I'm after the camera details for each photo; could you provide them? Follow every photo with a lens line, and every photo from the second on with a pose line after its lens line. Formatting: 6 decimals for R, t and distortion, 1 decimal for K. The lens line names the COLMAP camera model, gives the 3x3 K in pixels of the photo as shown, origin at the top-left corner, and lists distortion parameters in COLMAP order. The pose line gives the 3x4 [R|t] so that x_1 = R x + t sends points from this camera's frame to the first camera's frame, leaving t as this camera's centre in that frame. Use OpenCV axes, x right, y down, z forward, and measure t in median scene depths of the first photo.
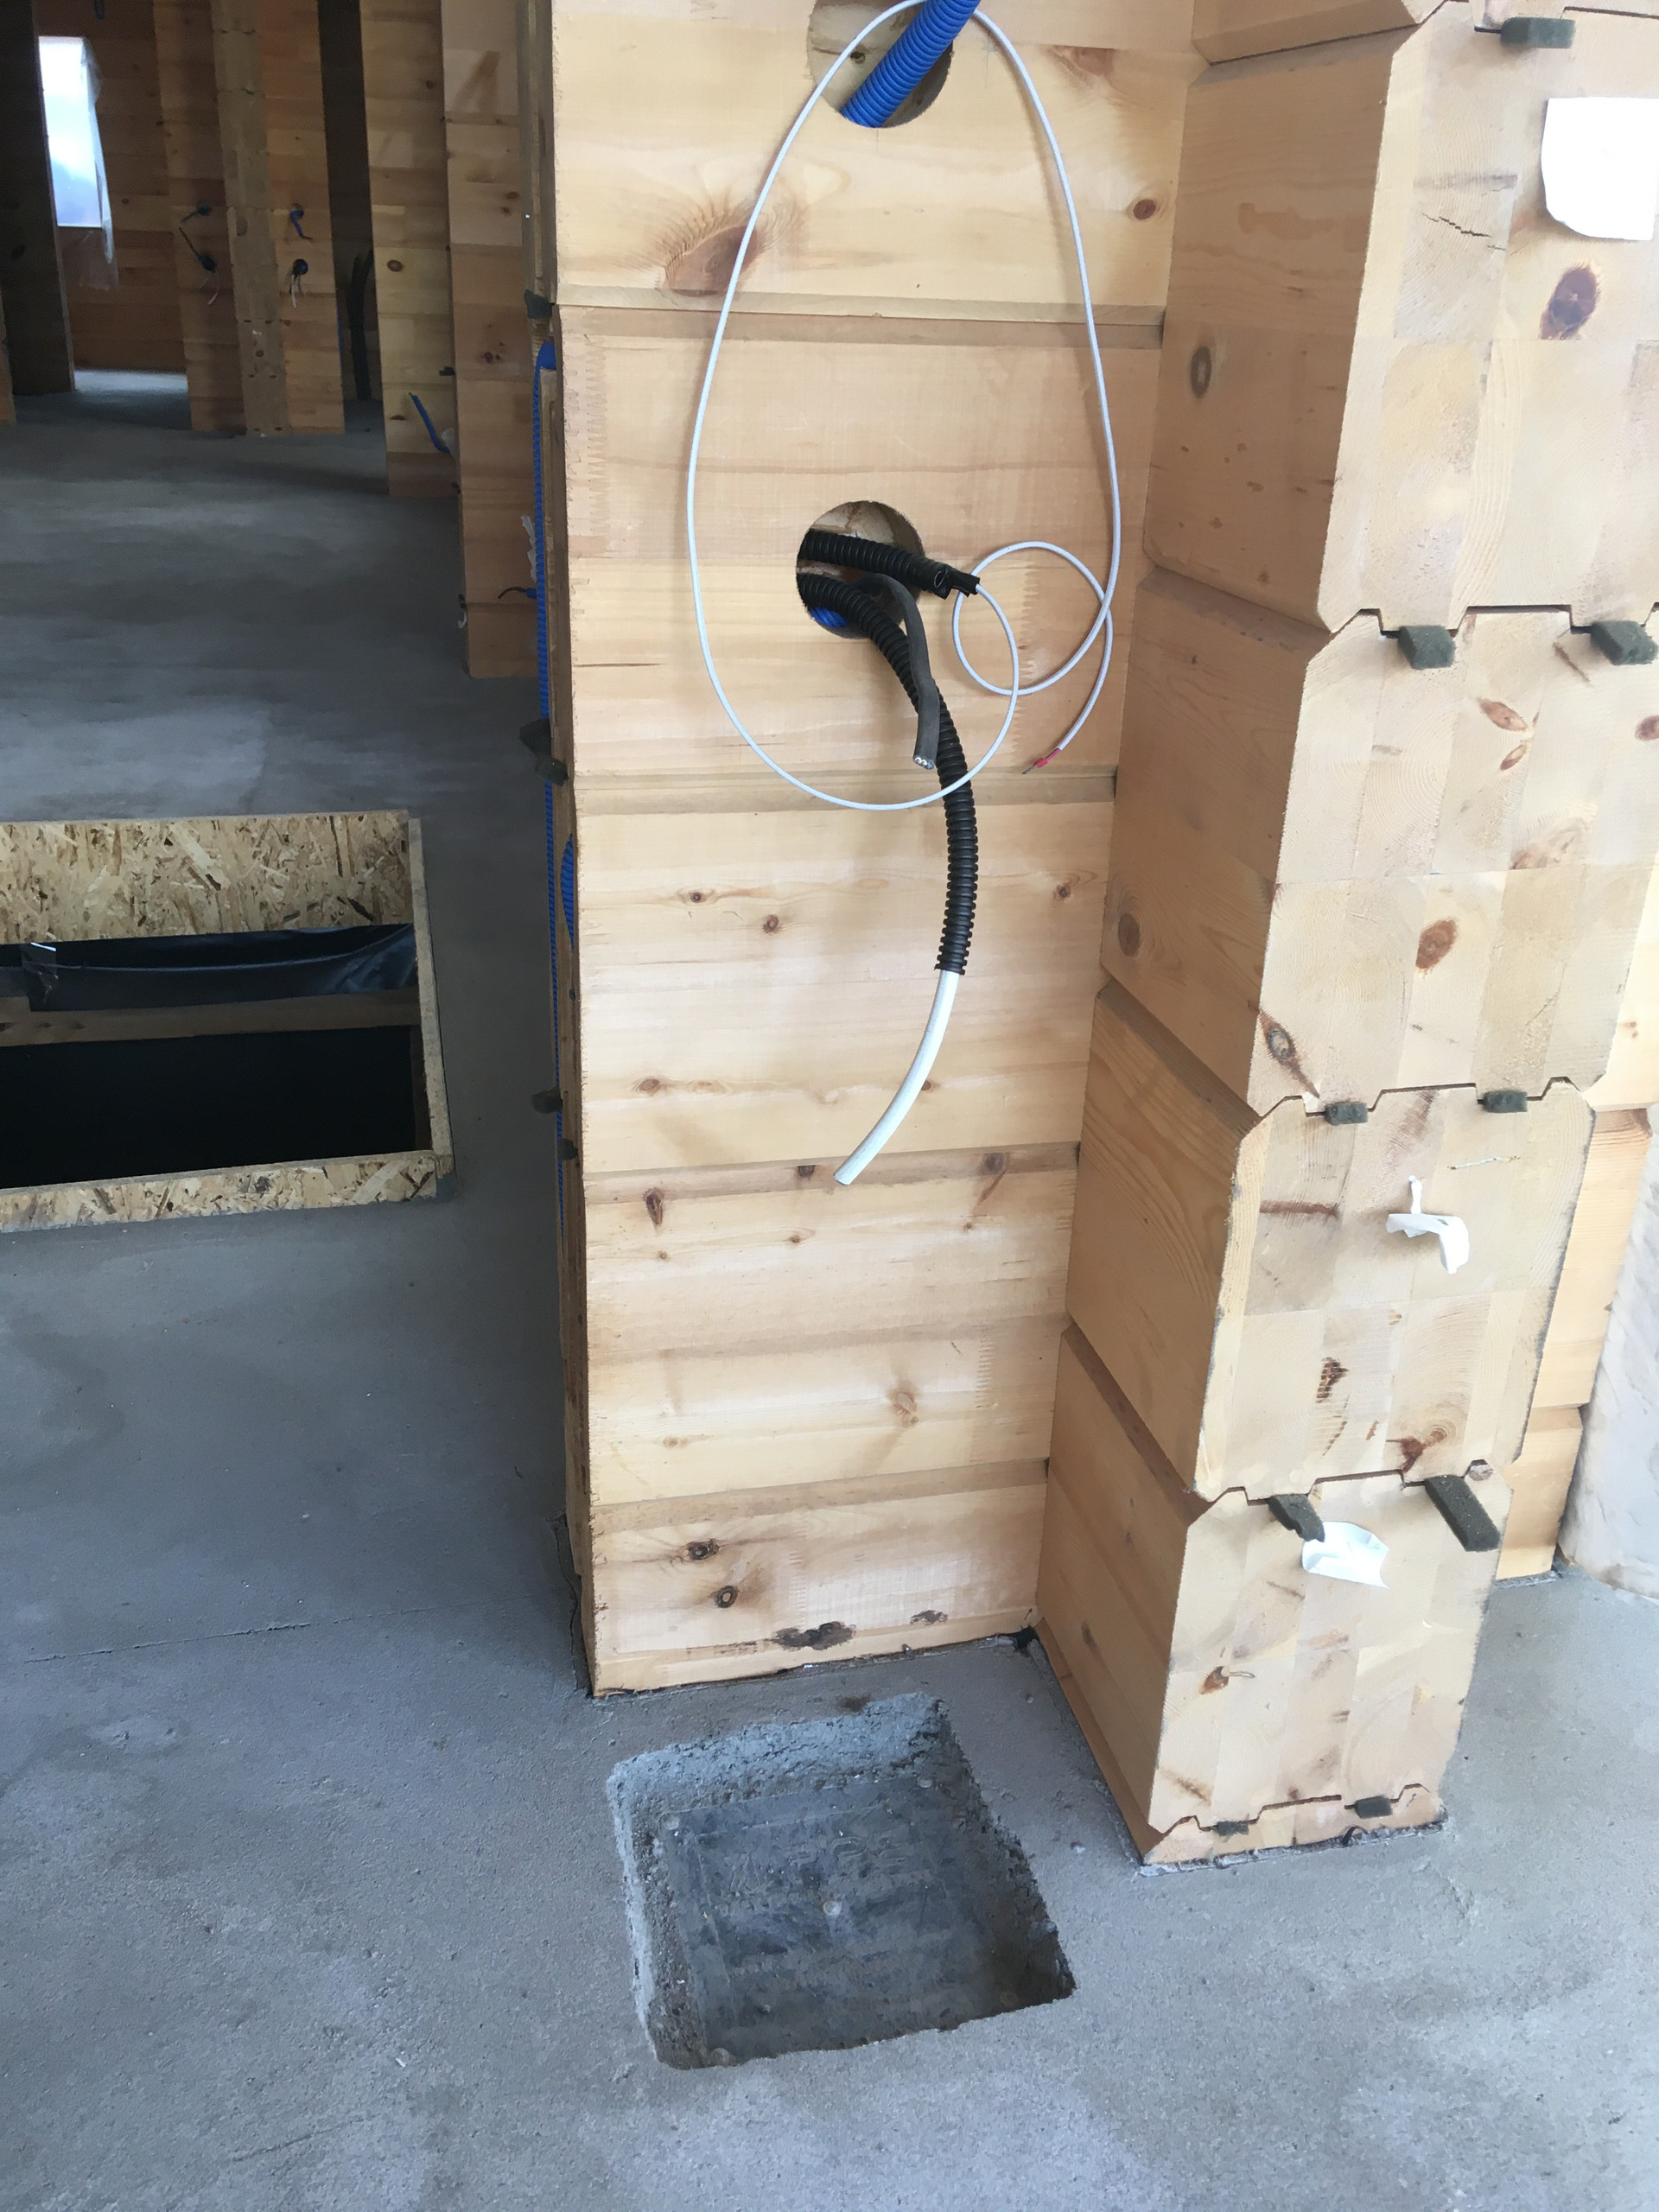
lens RADIAL K [[1884.4, 0, 836.1], [0, 1884.4, 1120.3], [0, 0, 1]] dist [0.114384, -0.177472]
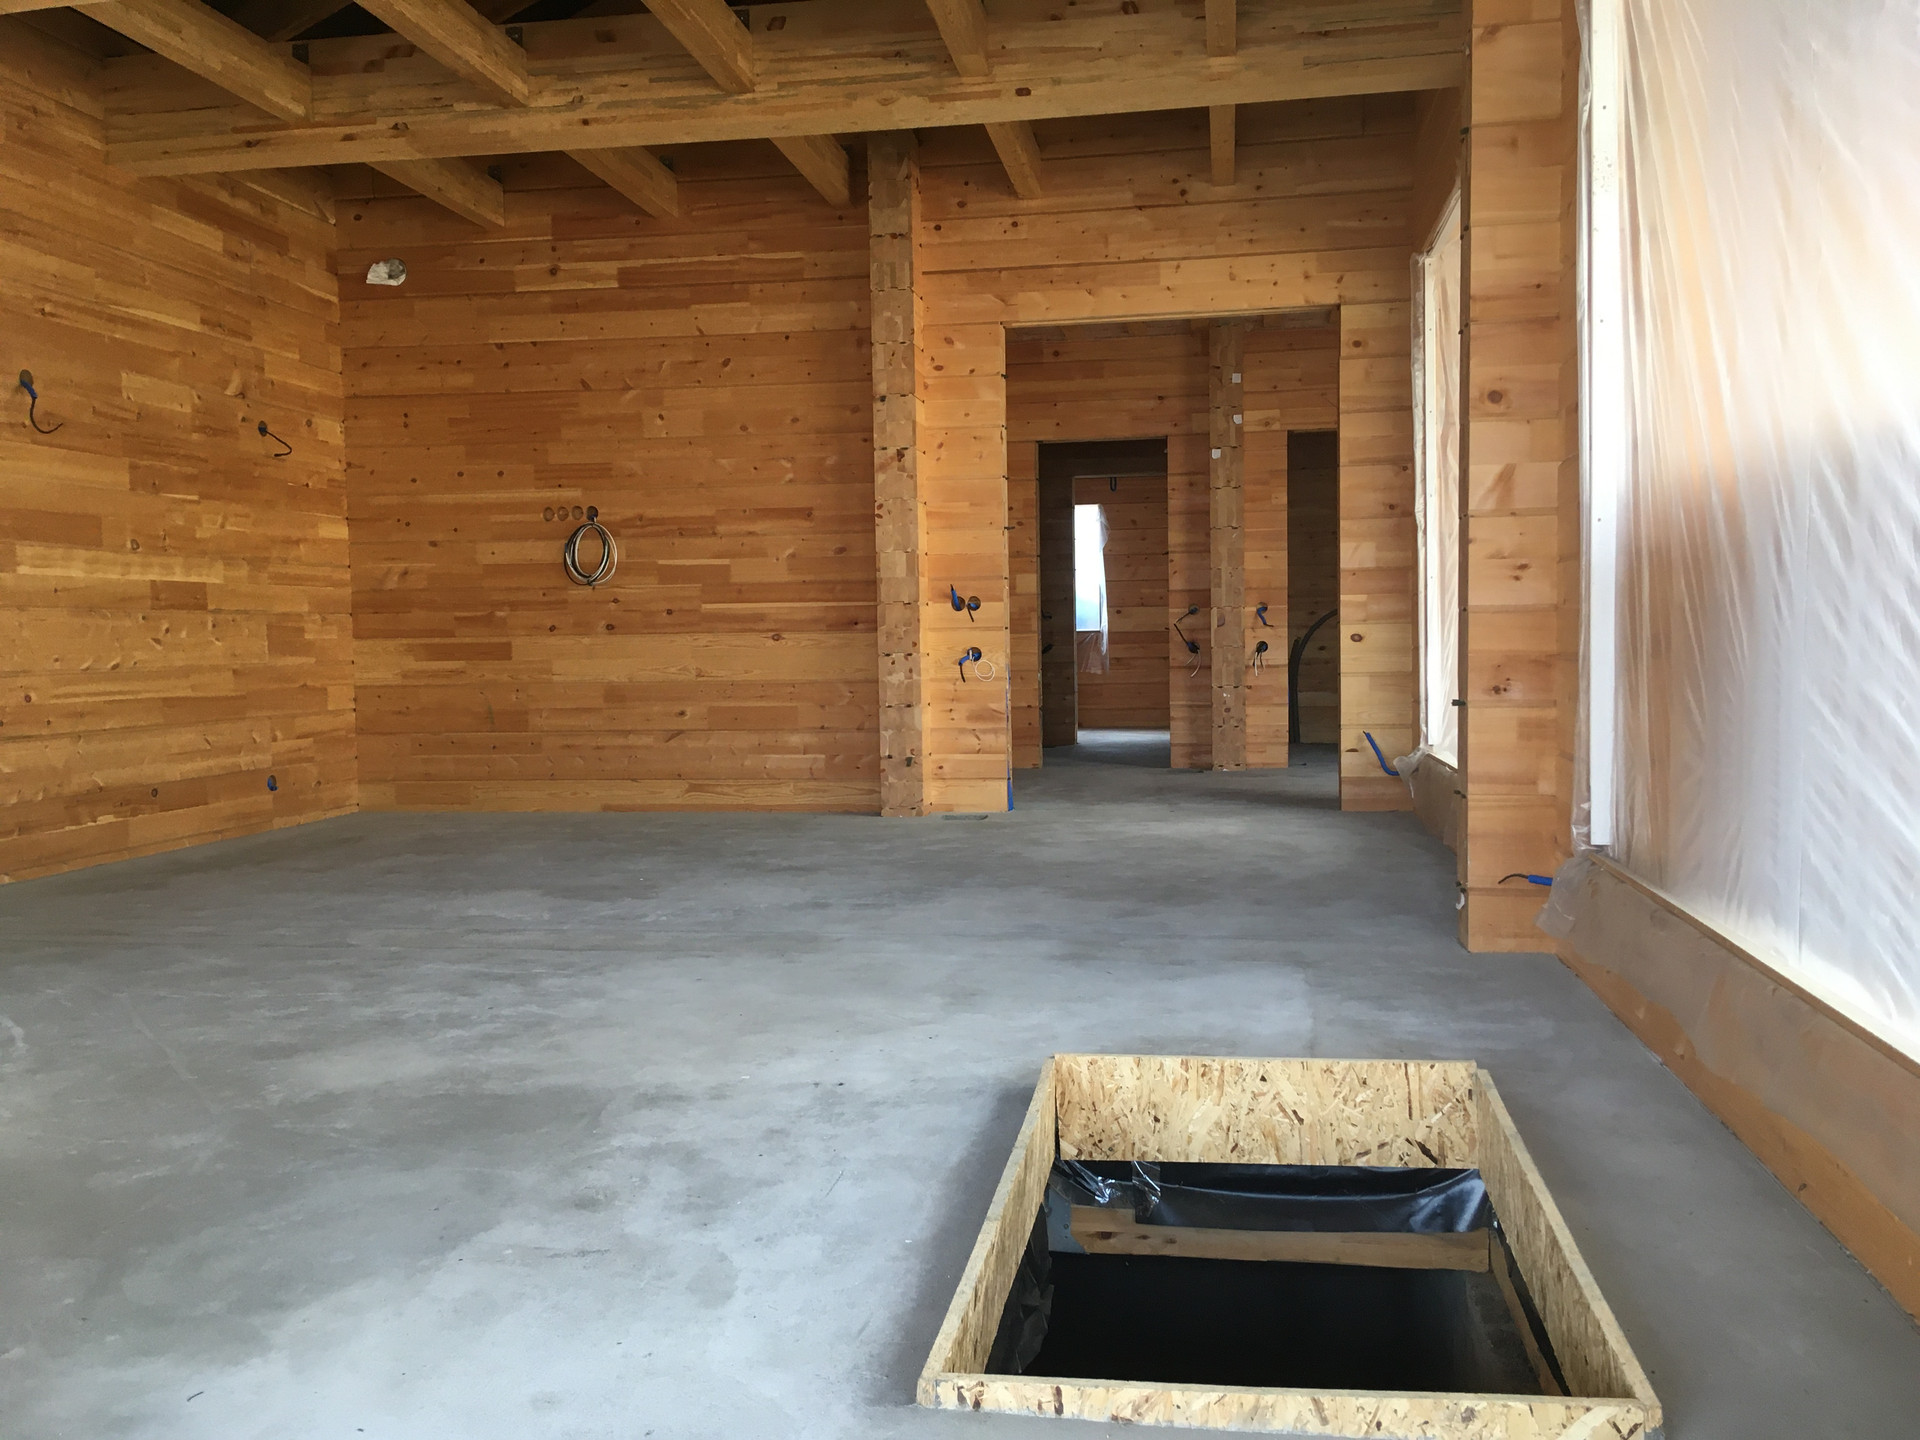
lens RADIAL K [[1635.6, 0, 965.1], [0, 1635.6, 726.8], [0, 0, 1]] dist [0.114384, -0.177472]
pose [[0.923026, -0.030545, -0.383524, -0.124937], [-0.112085, 0.932255, -0.344003, 0.017178], [0.368050, 0.360511, 0.857071, 0.009164]]
